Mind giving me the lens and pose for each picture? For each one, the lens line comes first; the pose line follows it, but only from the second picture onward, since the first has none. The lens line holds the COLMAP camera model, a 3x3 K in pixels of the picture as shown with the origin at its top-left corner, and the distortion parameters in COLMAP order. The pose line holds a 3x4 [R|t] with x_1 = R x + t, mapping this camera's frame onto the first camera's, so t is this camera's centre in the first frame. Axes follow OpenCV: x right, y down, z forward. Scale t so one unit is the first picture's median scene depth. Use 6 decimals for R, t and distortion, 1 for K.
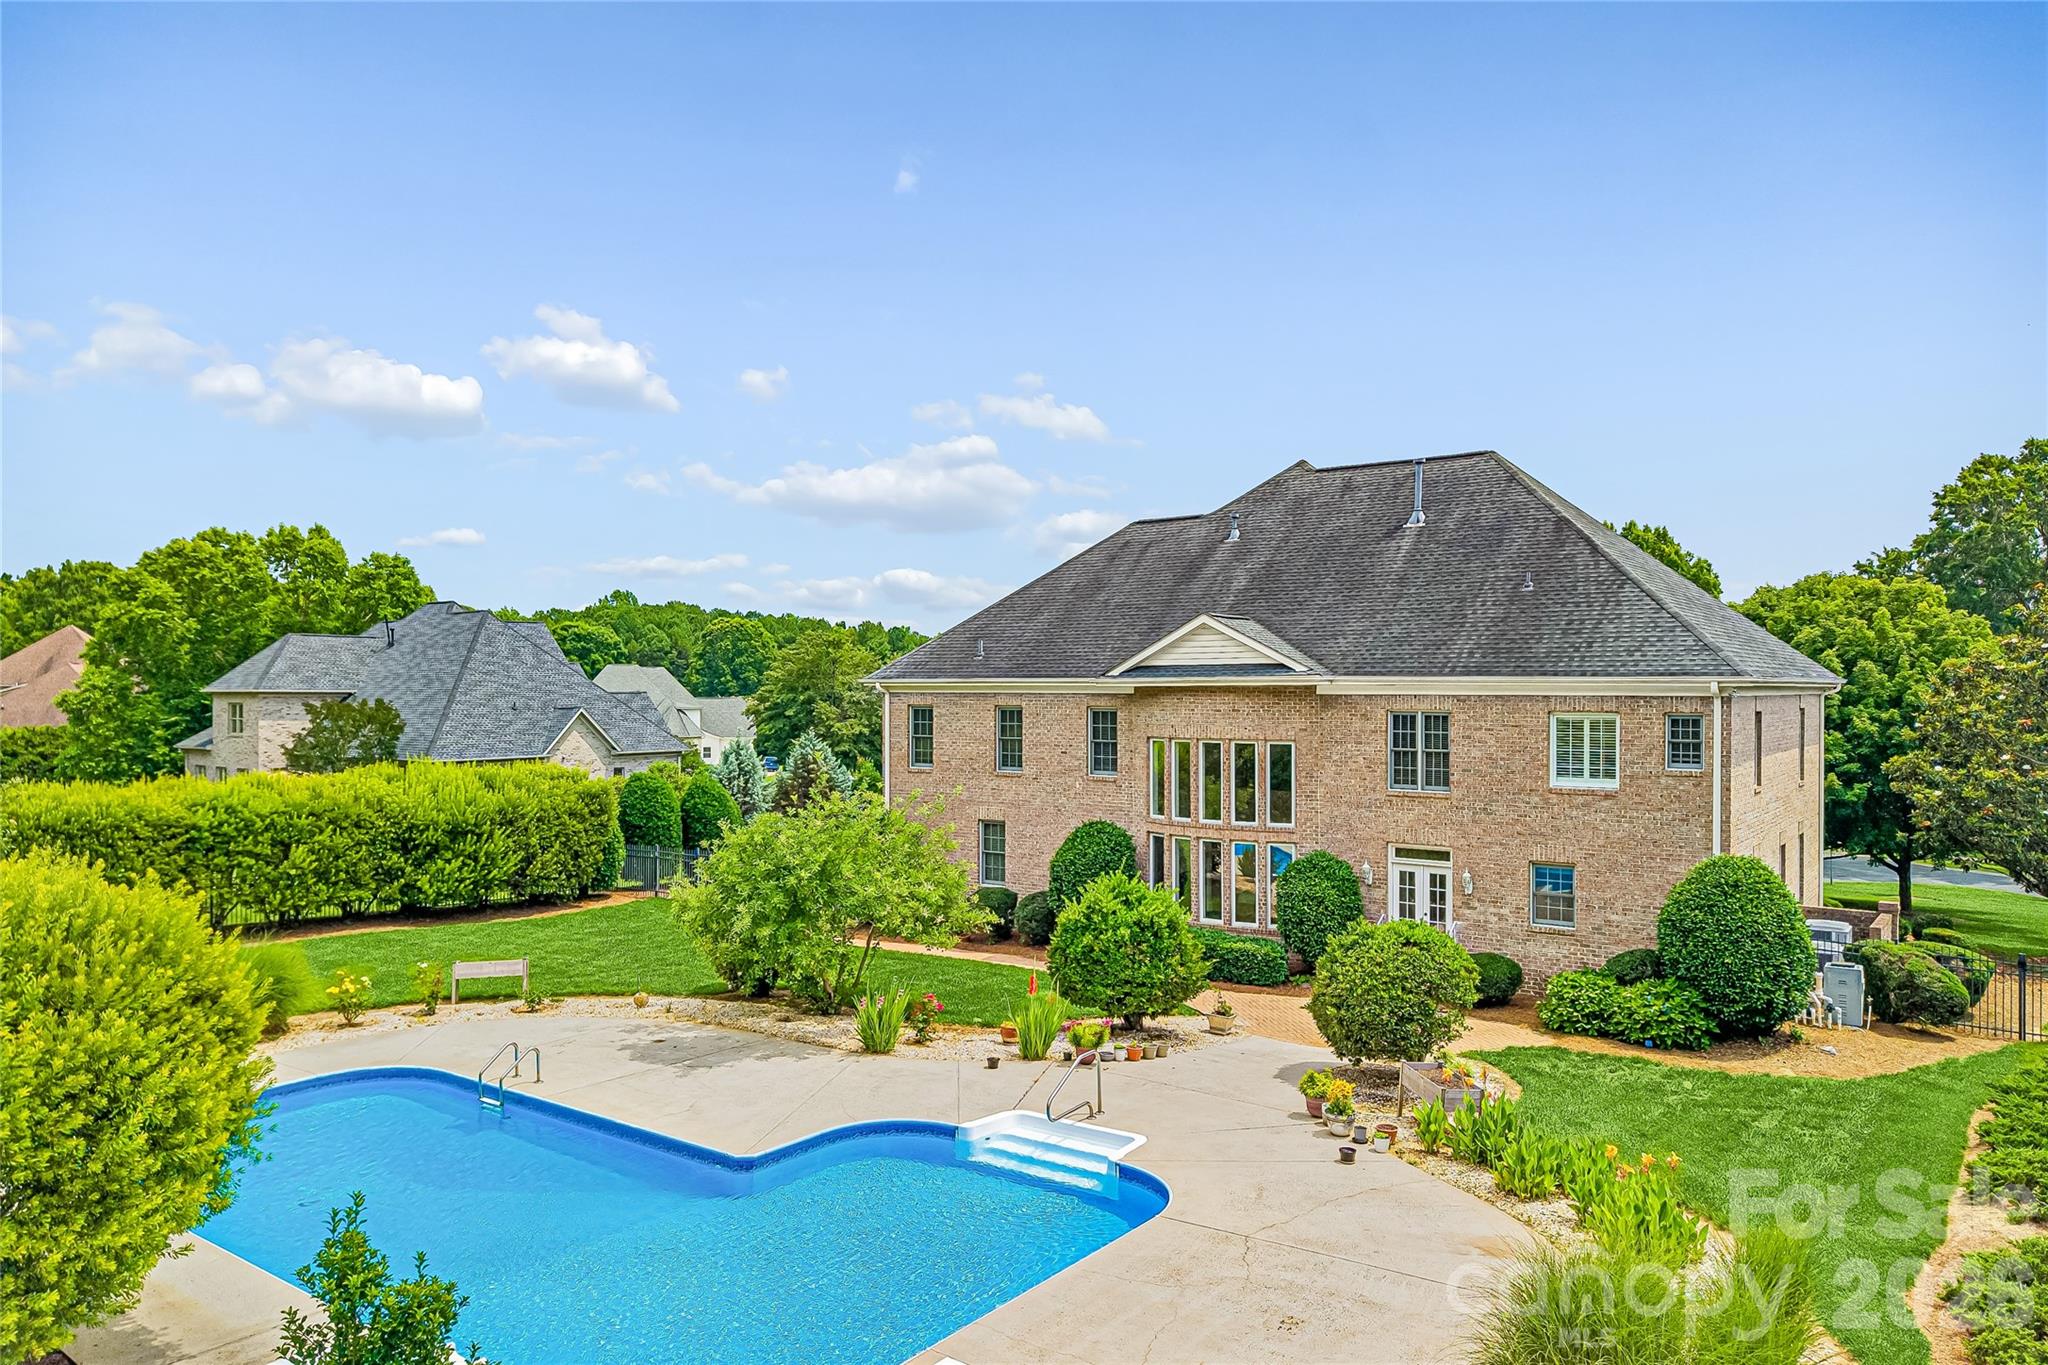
lens RADIAL K [[1338.8, 0, 1024.1], [0, 1338.8, 651.6], [0, 0, 1]] dist [0.068903, -0.000491]
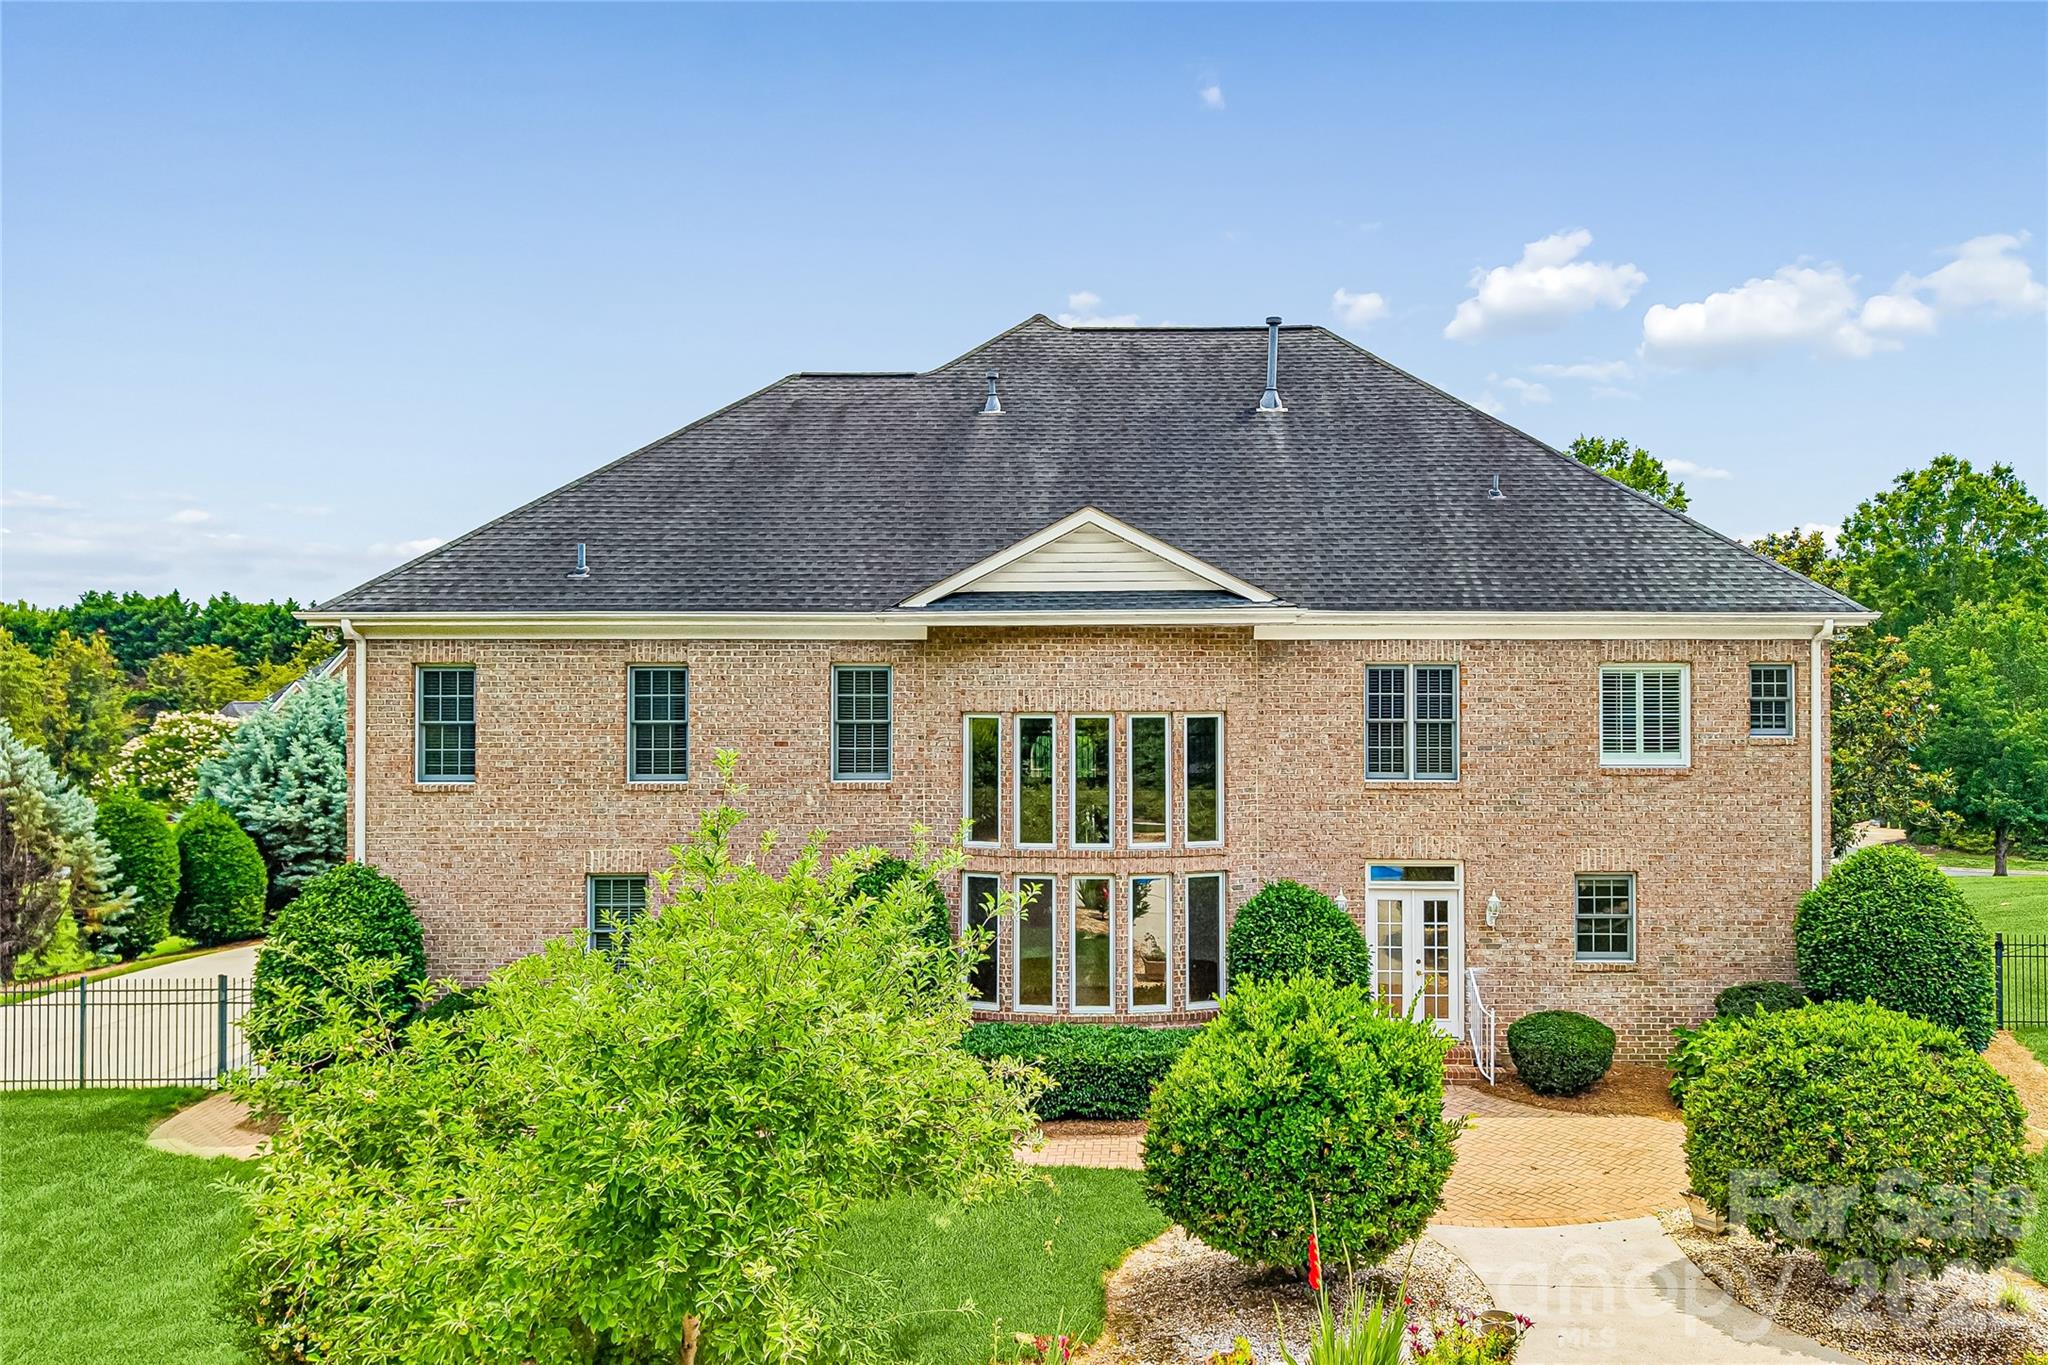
lens RADIAL K [[1338.8, 0, 1024.1], [0, 1338.8, 651.6], [0, 0, 1]] dist [0.068903, -0.000491]
pose [[0.804693, 0.012177, 0.593566, -0.260649], [-0.015137, 0.999885, 0.000008, 0.039751], [-0.593498, -0.008991, 0.804786, 0.550821]]
